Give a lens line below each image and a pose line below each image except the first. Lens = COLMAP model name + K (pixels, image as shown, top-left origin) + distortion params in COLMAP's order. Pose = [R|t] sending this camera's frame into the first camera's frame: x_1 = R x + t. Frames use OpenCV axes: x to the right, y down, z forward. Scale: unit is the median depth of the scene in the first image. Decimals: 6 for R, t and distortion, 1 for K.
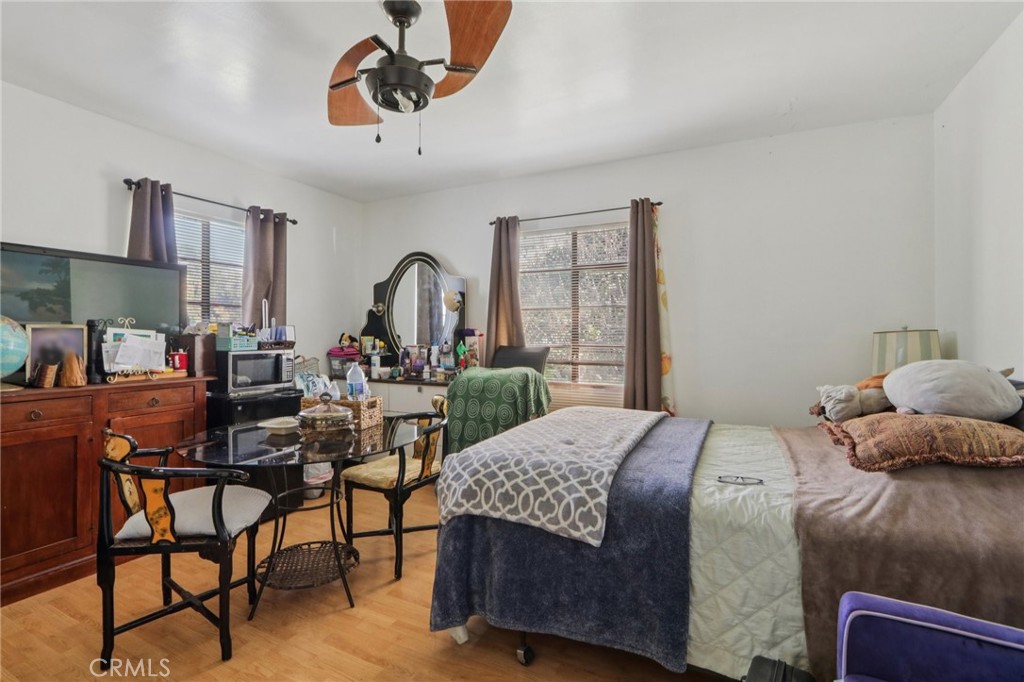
lens RADIAL K [[477.6, 0, 487.5], [0, 477.6, 335.9], [0, 0, 1]] dist [-0.011449, 0.000284]
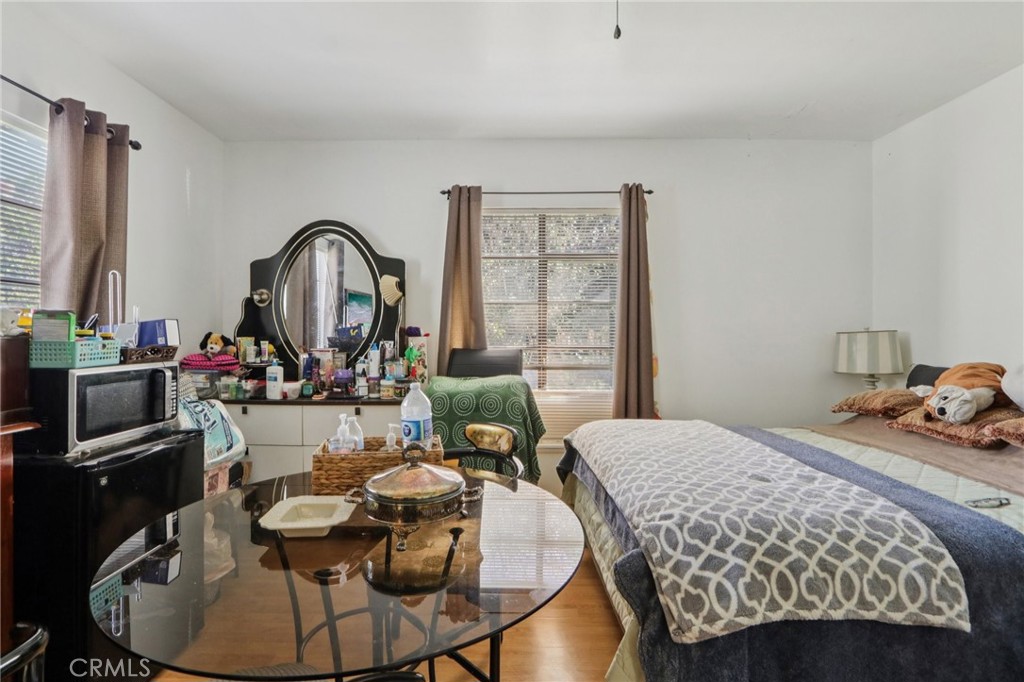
lens RADIAL K [[479.7, 0, 494.9], [0, 479.7, 335.7], [0, 0, 1]] dist [-0.011751, 0.001244]
pose [[0.889565, -0.002027, 0.456805, -0.298023], [0.000986, 0.999996, 0.002516, -0.002570], [-0.456808, -0.001788, 0.889564, 0.282395]]
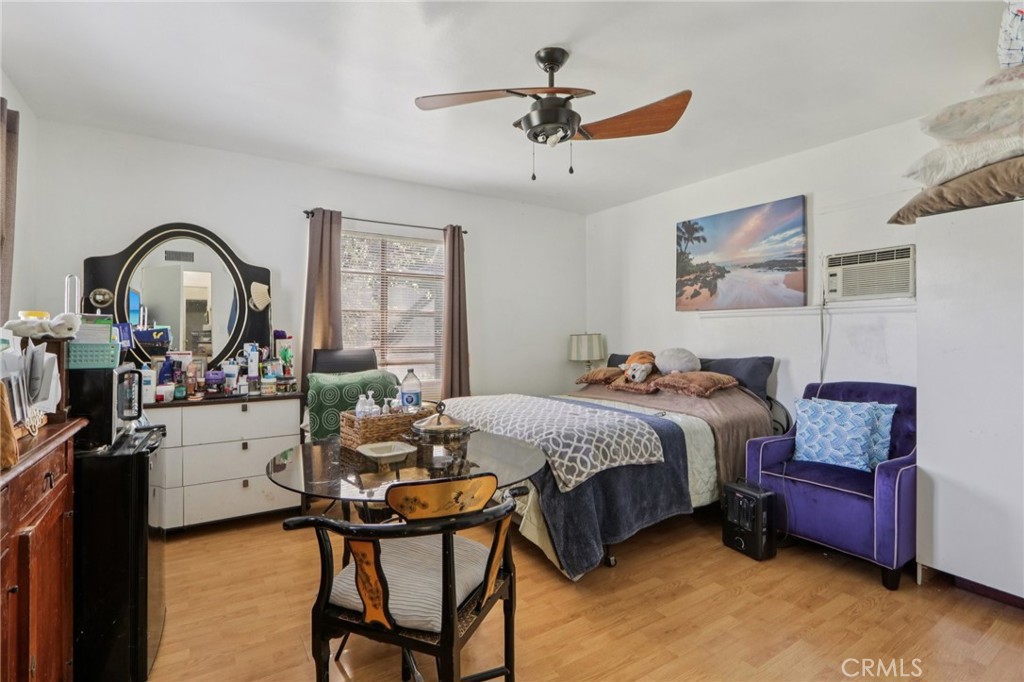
lens RADIAL K [[485.4, 0, 491.1], [0, 485.4, 330.9], [0, 0, 1]] dist [-0.010401, 0.000475]
pose [[0.505510, 0.006484, 0.862796, -0.642022], [0.003310, 0.999950, -0.009454, -0.004554], [-0.862814, 0.007635, 0.505463, 0.266462]]
